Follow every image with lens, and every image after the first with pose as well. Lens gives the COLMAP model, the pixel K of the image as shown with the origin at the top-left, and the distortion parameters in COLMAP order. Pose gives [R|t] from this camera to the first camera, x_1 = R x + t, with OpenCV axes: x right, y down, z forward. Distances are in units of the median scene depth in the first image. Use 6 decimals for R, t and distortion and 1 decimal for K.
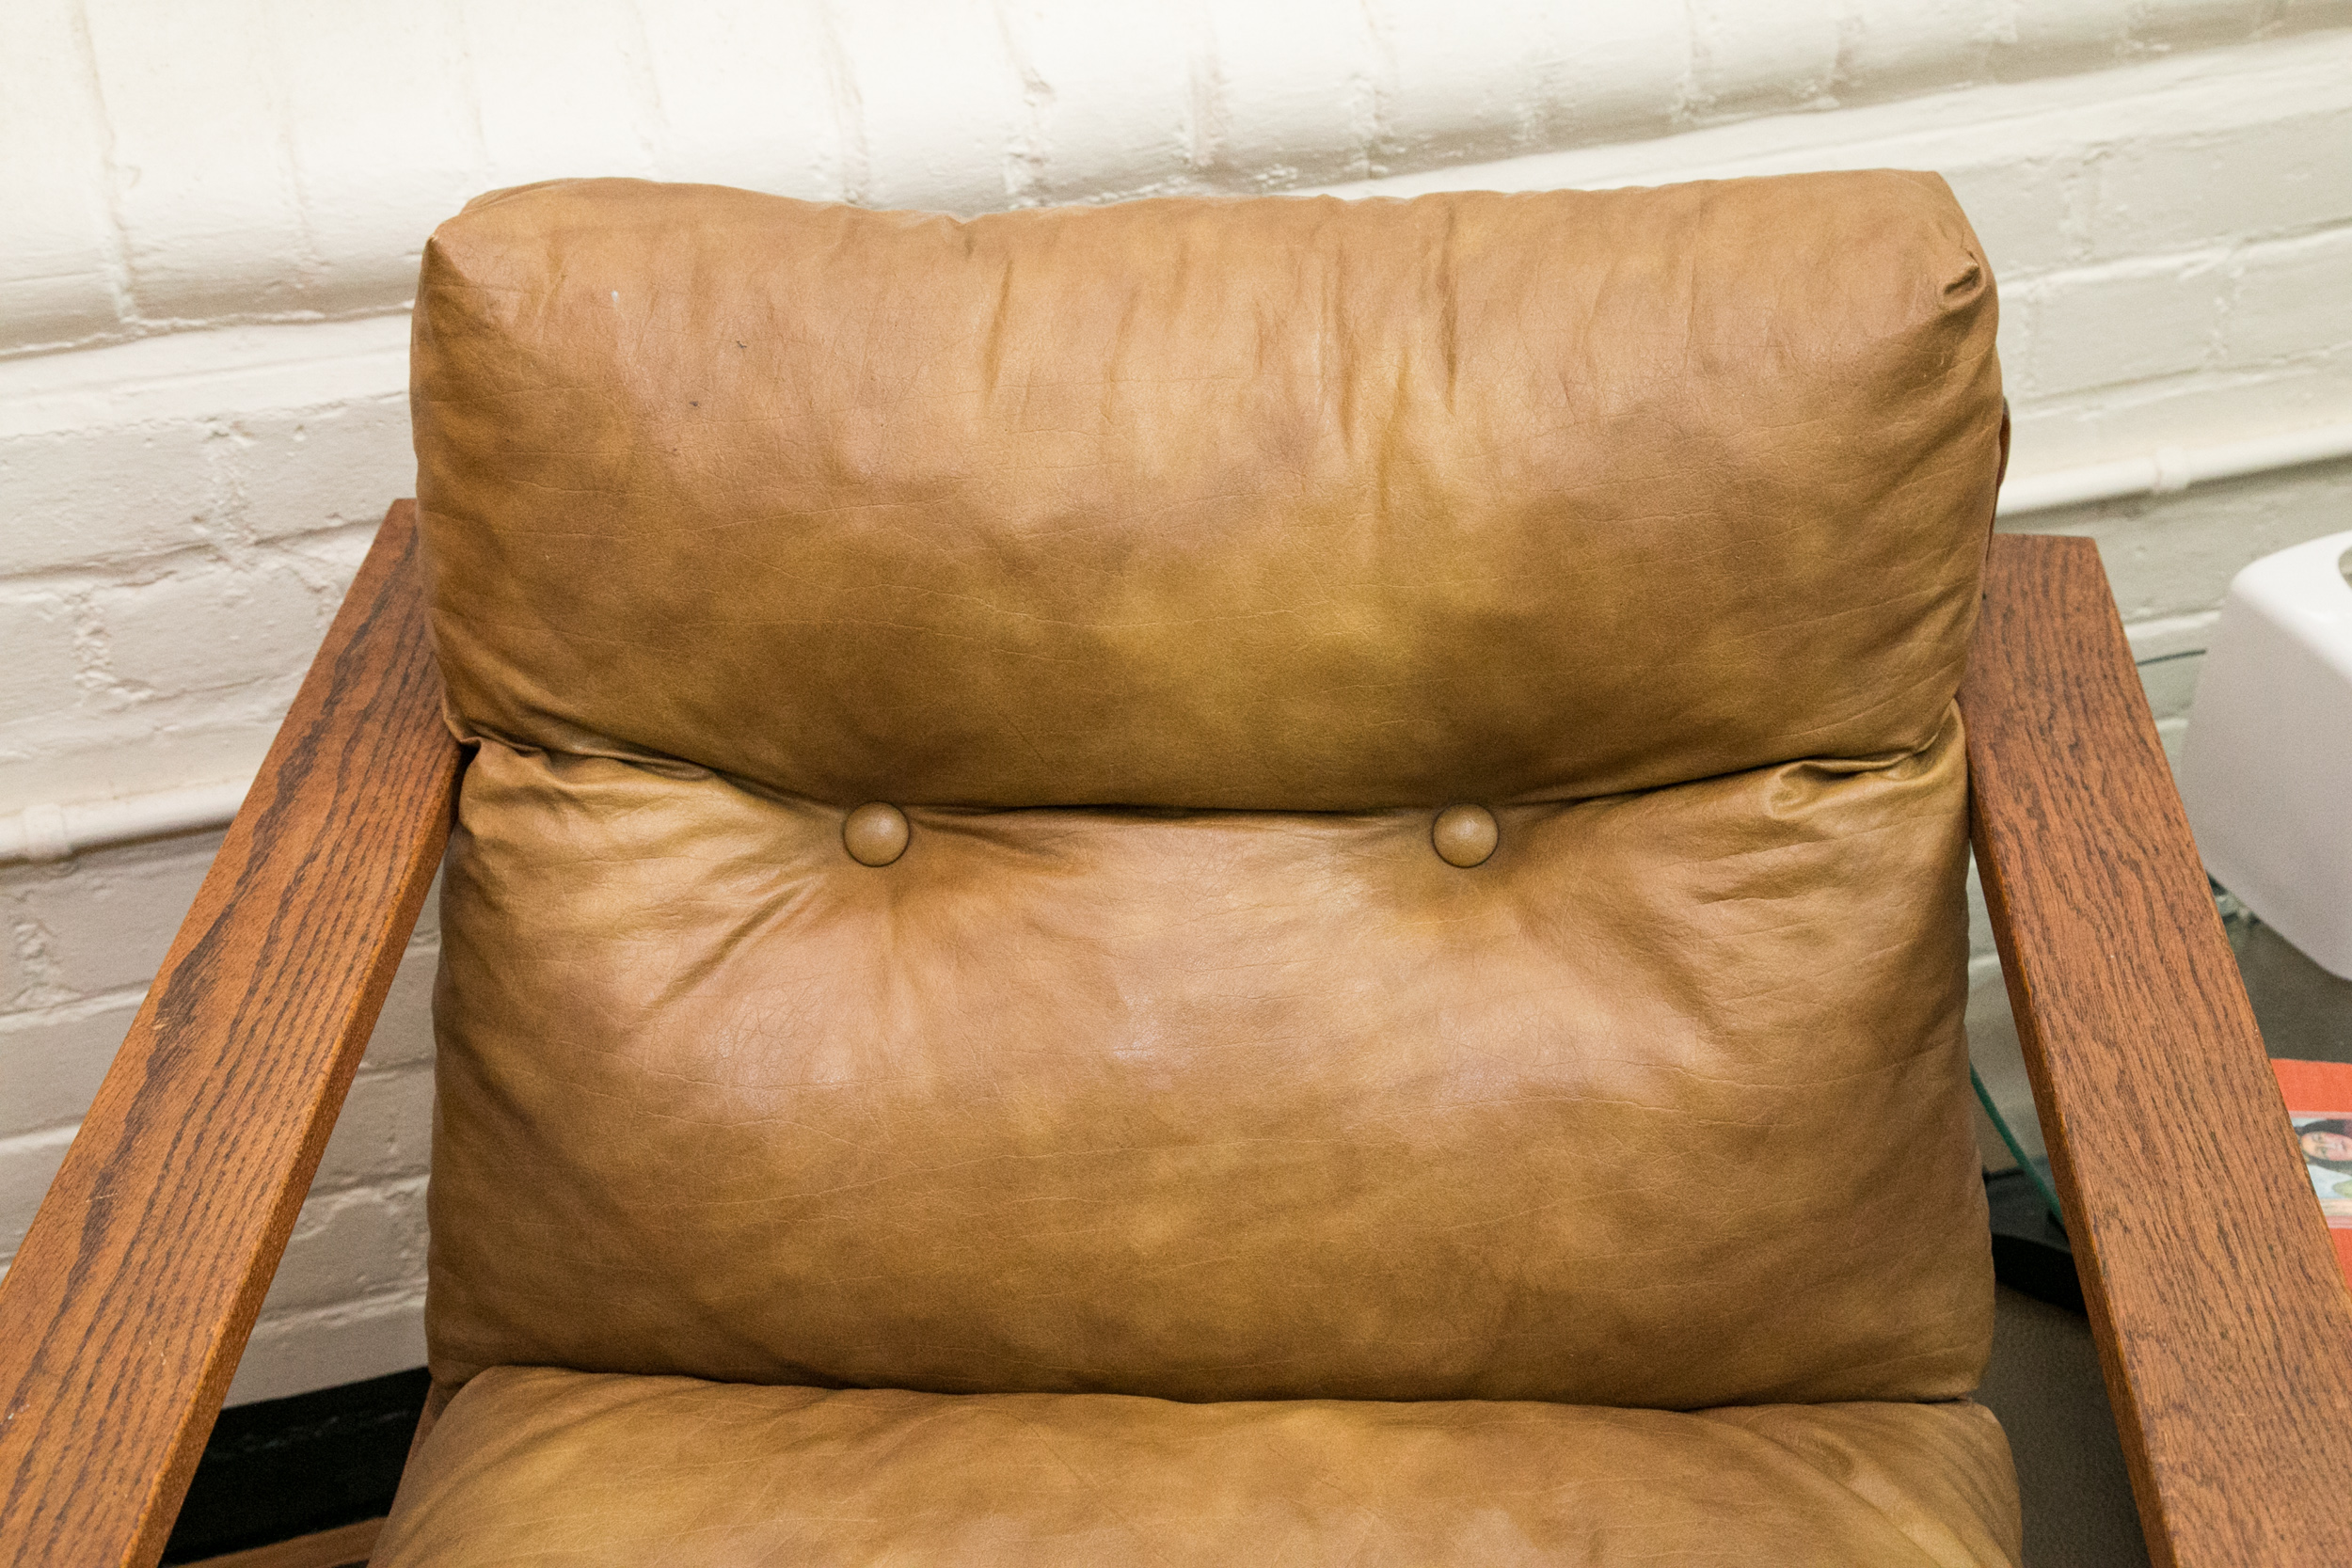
lens RADIAL K [[3406.9, 0, 1176.0], [0, 3406.9, 784.0], [0, 0, 1]] dist [0.149353, -0.003524]
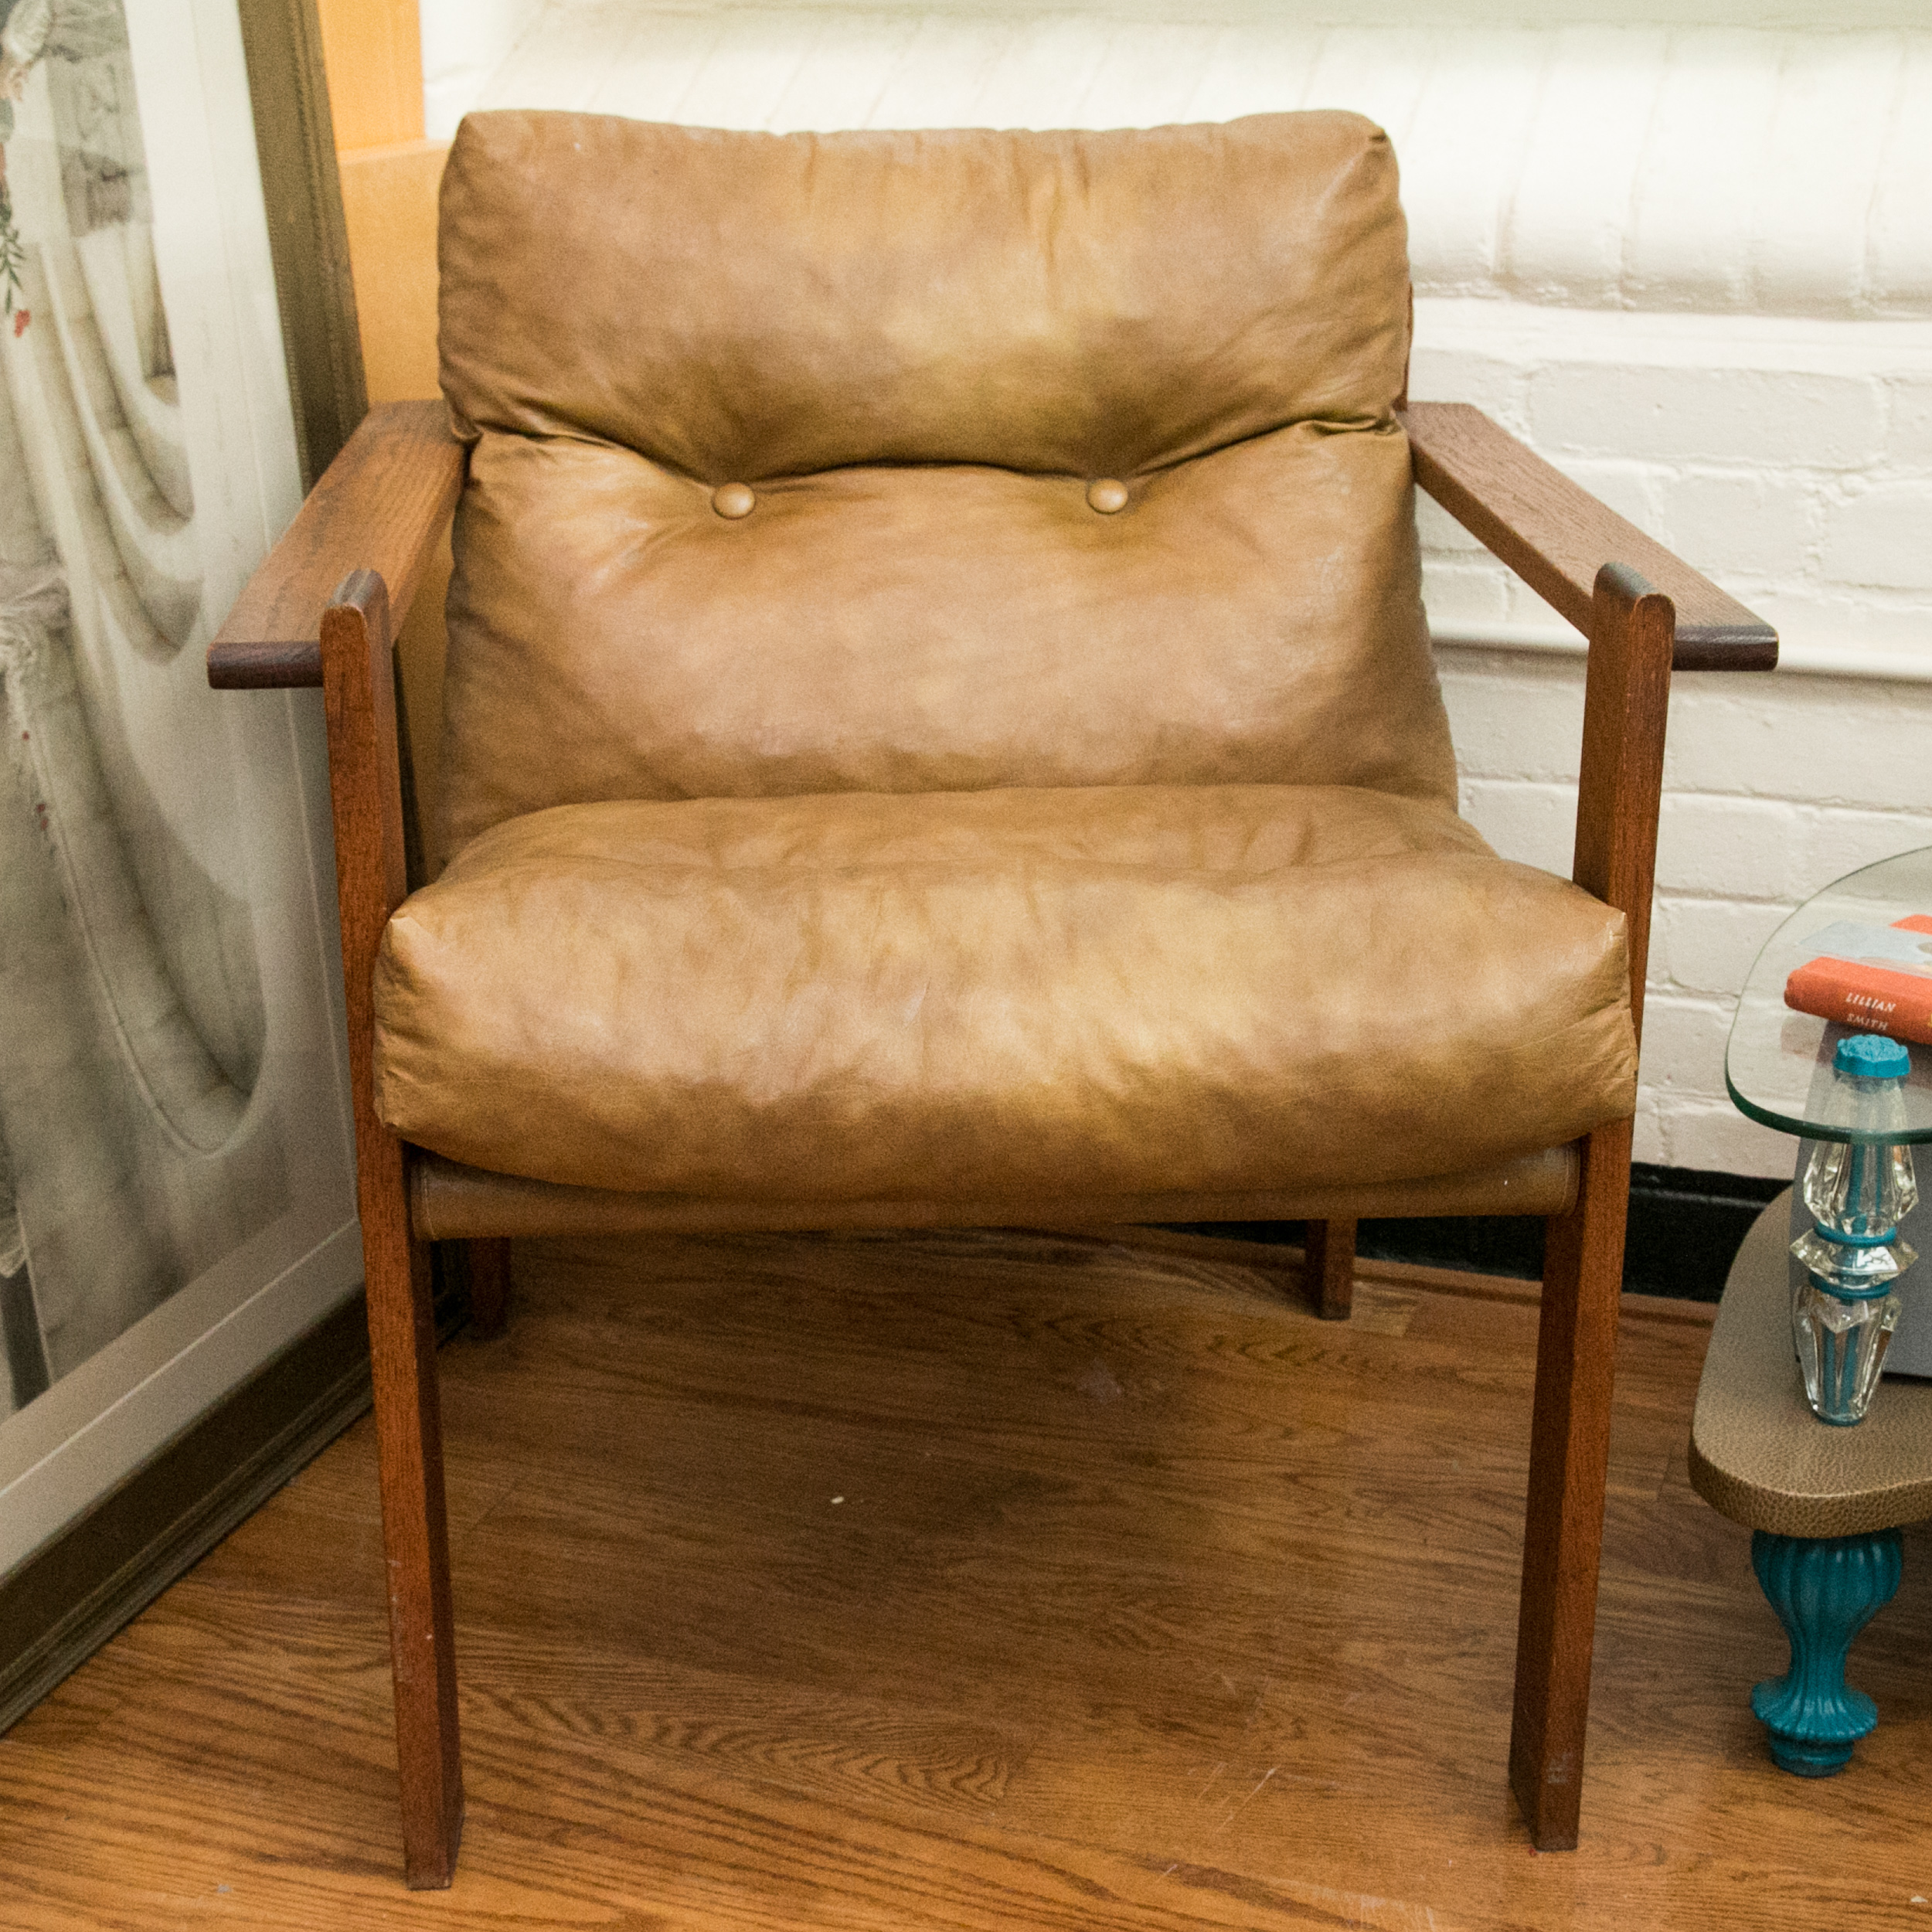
lens RADIAL K [[3386.2, 0, 966.0], [0, 3386.2, 966.0], [0, 0, 1]] dist [-0.000020, 0.104732]
pose [[0.809933, 0.196559, -0.552606, 0.846175], [-0.344341, 0.922064, -0.176714, 0.528860], [0.474803, 0.333411, 0.814493, -0.232264]]
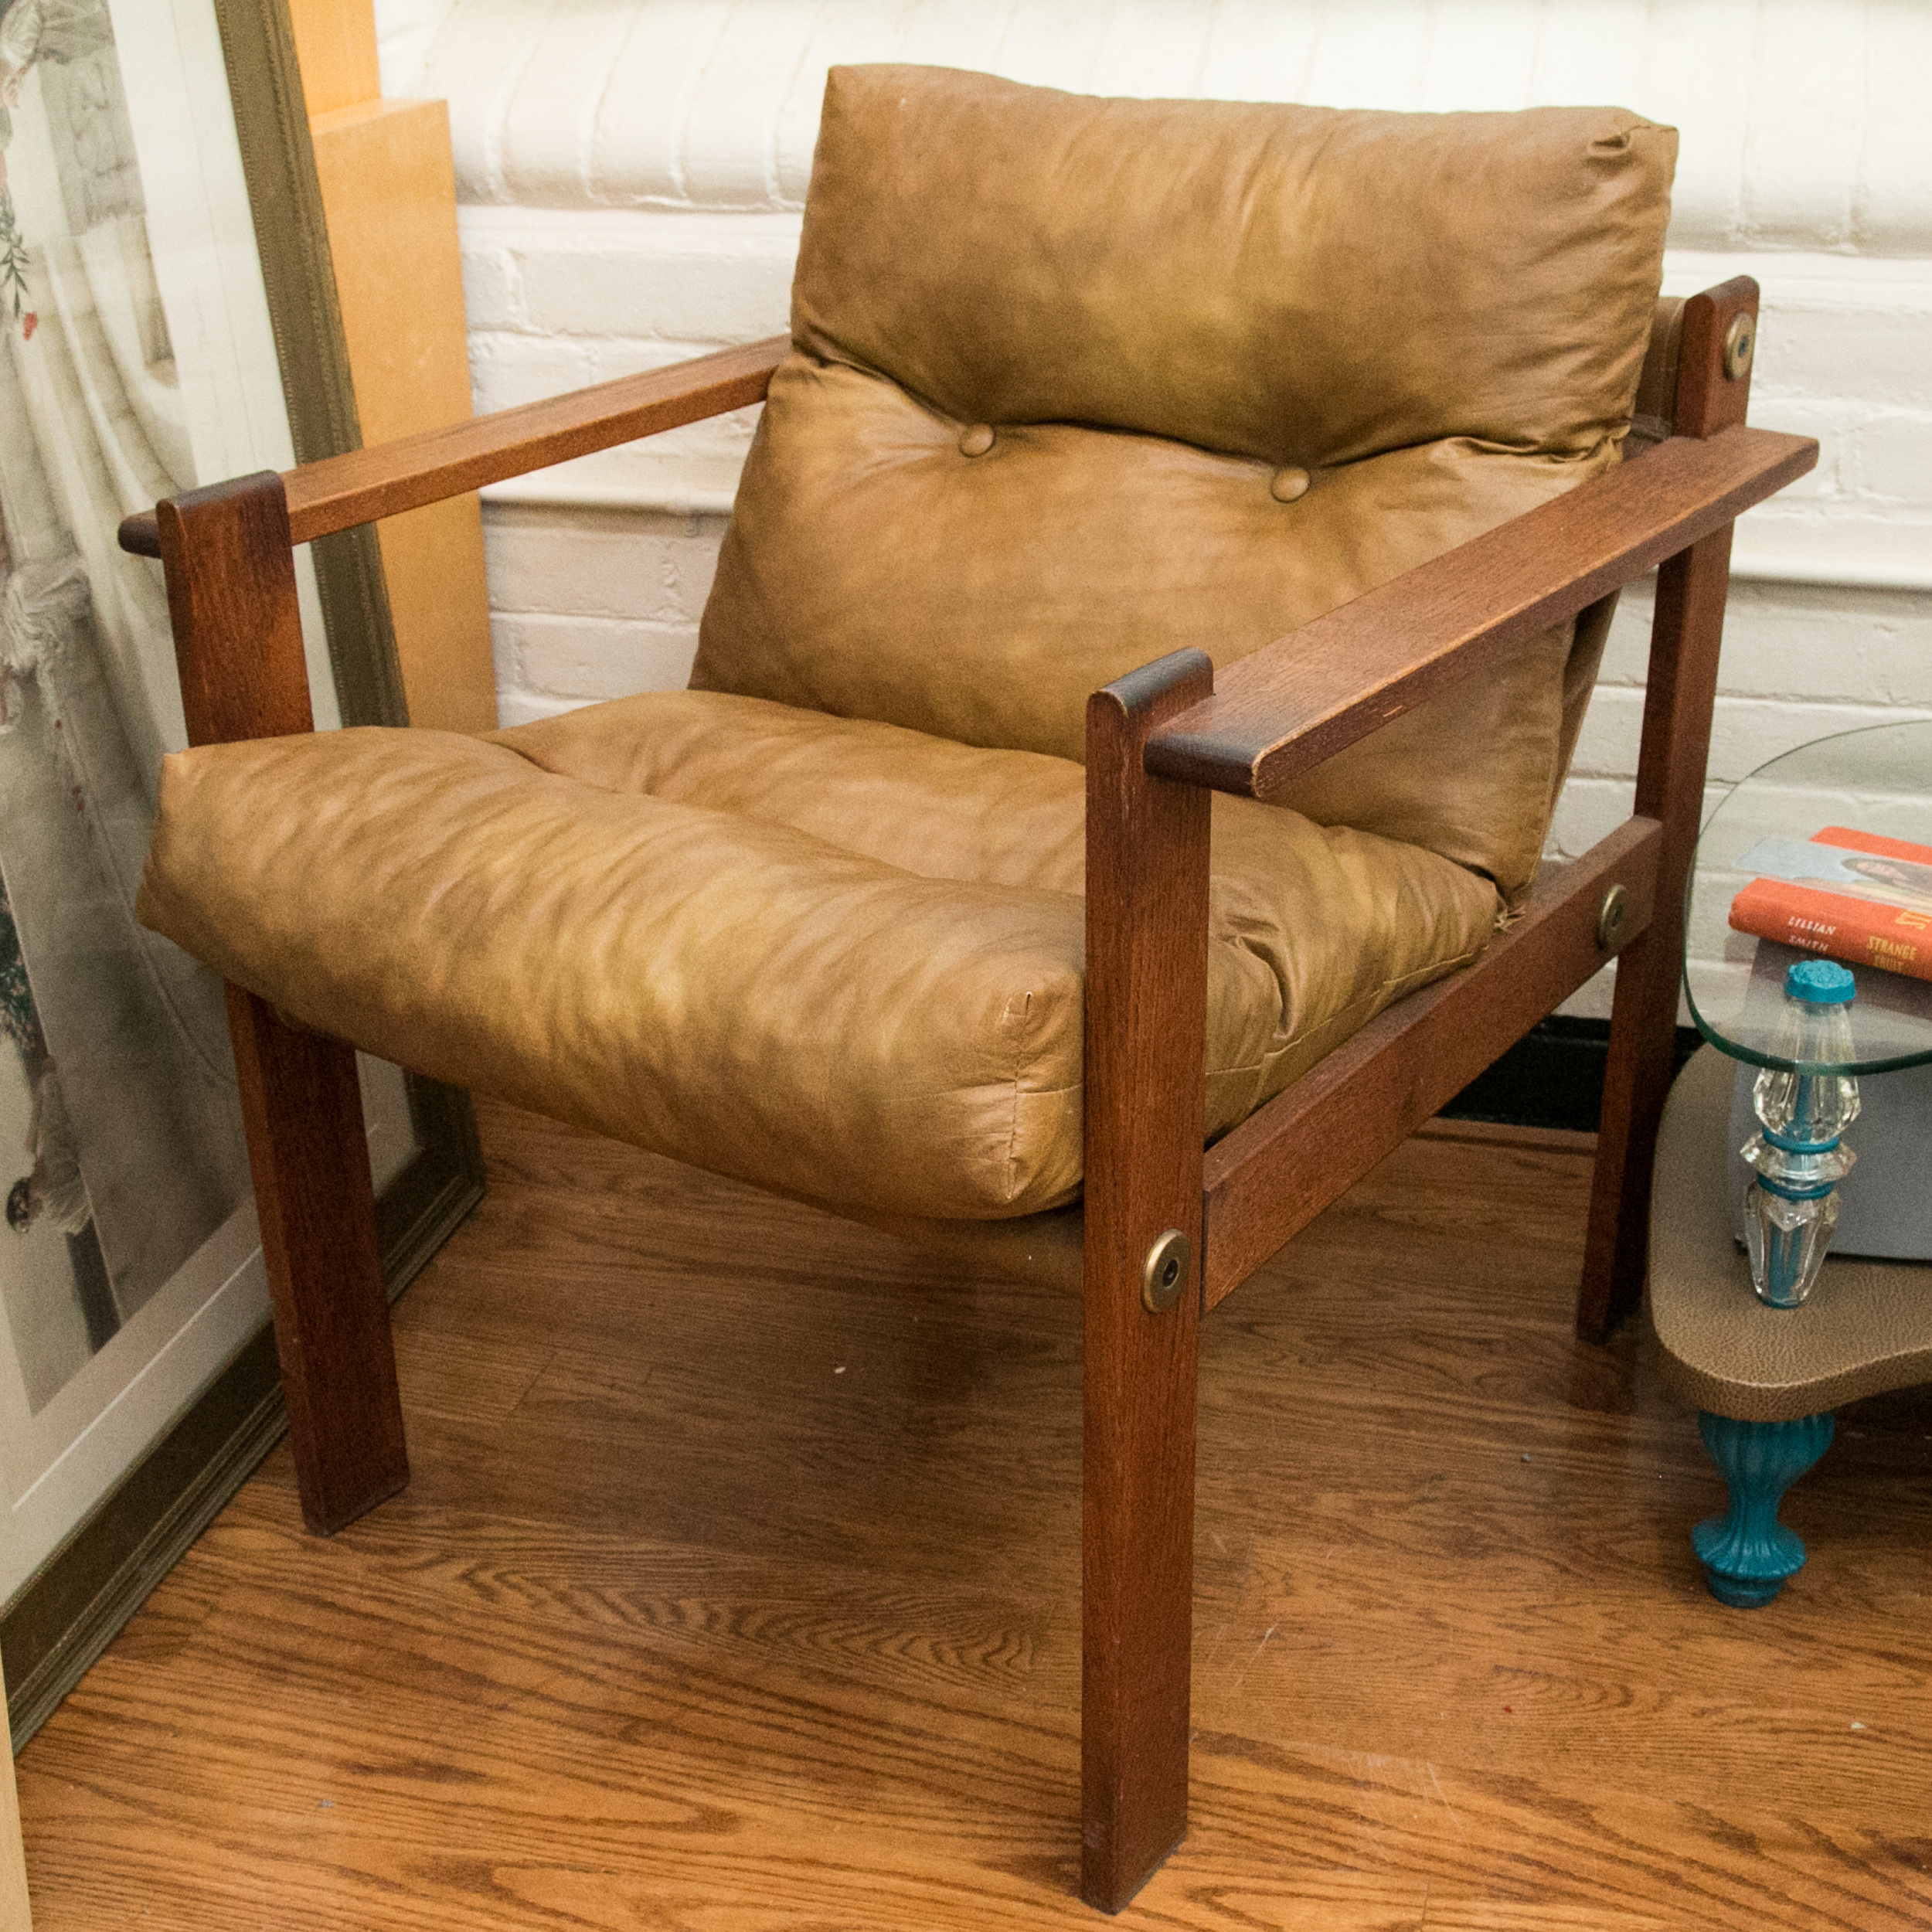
lens RADIAL K [[2800.3, 0, 932.0], [0, 2800.3, 967.9], [0, 0, 1]] dist [-0.065264, 0.055630]
pose [[0.847721, 0.218306, -0.483438, 0.646937], [-0.300202, 0.948833, -0.097949, 0.422737], [0.437319, 0.228162, 0.869882, -0.159356]]
